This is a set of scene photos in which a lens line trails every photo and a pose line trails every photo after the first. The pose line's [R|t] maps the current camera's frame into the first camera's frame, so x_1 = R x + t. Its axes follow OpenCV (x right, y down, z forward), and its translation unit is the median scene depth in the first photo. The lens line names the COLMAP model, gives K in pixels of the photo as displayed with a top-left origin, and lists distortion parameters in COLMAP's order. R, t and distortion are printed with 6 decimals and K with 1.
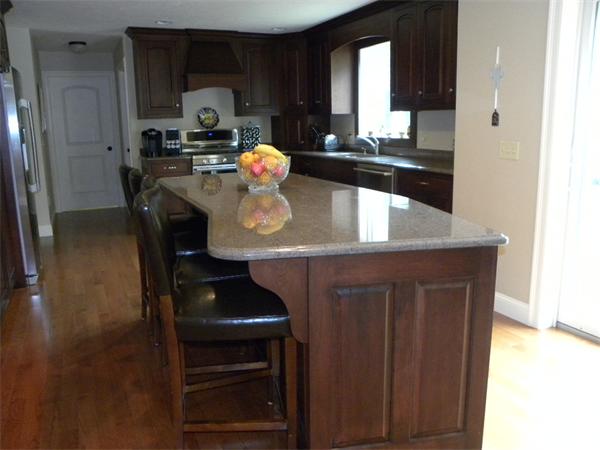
lens RADIAL K [[502.7, 0, 296.5], [0, 502.7, 223.6], [0, 0, 1]] dist [-0.111605, 0.088900]
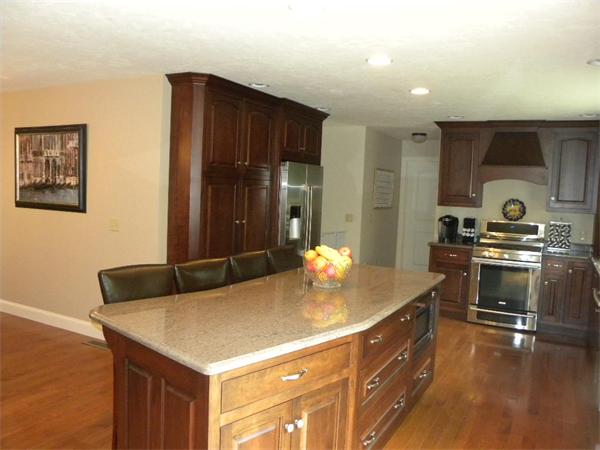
lens RADIAL K [[502.7, 0, 296.5], [0, 502.7, 223.6], [0, 0, 1]] dist [-0.111605, 0.088900]
pose [[0.610787, 0.100007, -0.785454, 0.345255], [-0.212287, 0.976357, -0.040766, -0.066323], [0.762806, 0.191641, 0.617576, 0.121634]]
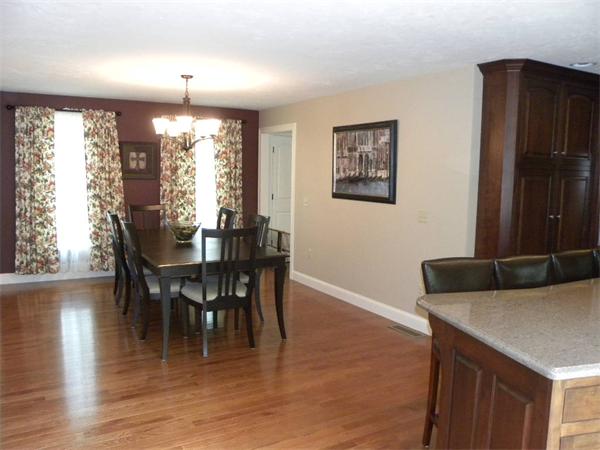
lens RADIAL K [[502.7, 0, 296.5], [0, 502.7, 223.6], [0, 0, 1]] dist [-0.111605, 0.088900]
pose [[0.099520, 0.126249, -0.986994, 0.337077], [-0.224327, 0.969229, 0.101358, -0.060475], [0.969419, 0.211322, 0.124779, 0.090182]]
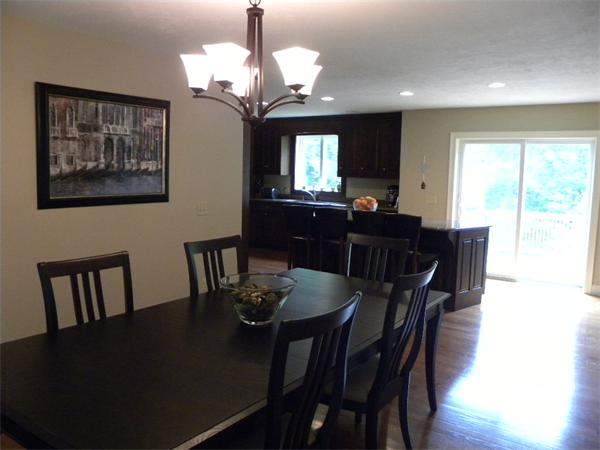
lens RADIAL K [[468.4, 0, 300.0], [0, 468.4, 225.0], [0, 0, 1]] dist [-0.087071, 0.009551]
pose [[0.861119, -0.018440, 0.508069, -0.646466], [0.060515, 0.995955, -0.066419, 0.043869], [-0.504789, 0.087940, 0.858752, -0.308944]]
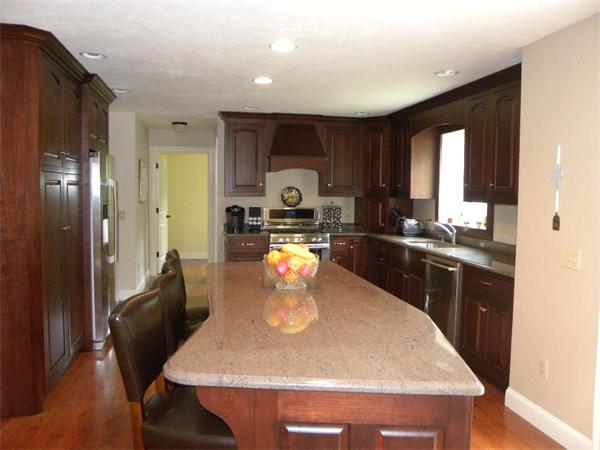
lens RADIAL K [[502.7, 0, 296.5], [0, 502.7, 223.6], [0, 0, 1]] dist [-0.111605, 0.088900]
pose [[0.972620, 0.046406, -0.227722, 0.078531], [-0.075890, 0.989566, -0.122476, -0.034747], [0.219662, 0.136404, 0.965993, 0.013539]]
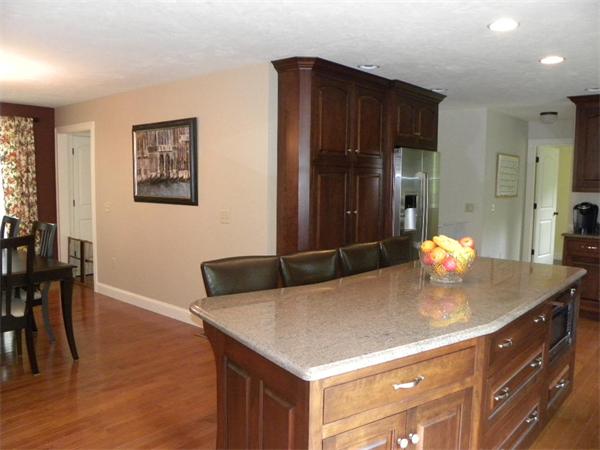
lens RADIAL K [[502.7, 0, 296.5], [0, 502.7, 223.6], [0, 0, 1]] dist [-0.111605, 0.088900]
pose [[0.418143, 0.104569, -0.902343, 0.315518], [-0.203279, 0.978932, 0.019246, -0.063541], [0.885344, 0.175379, 0.430590, 0.147916]]
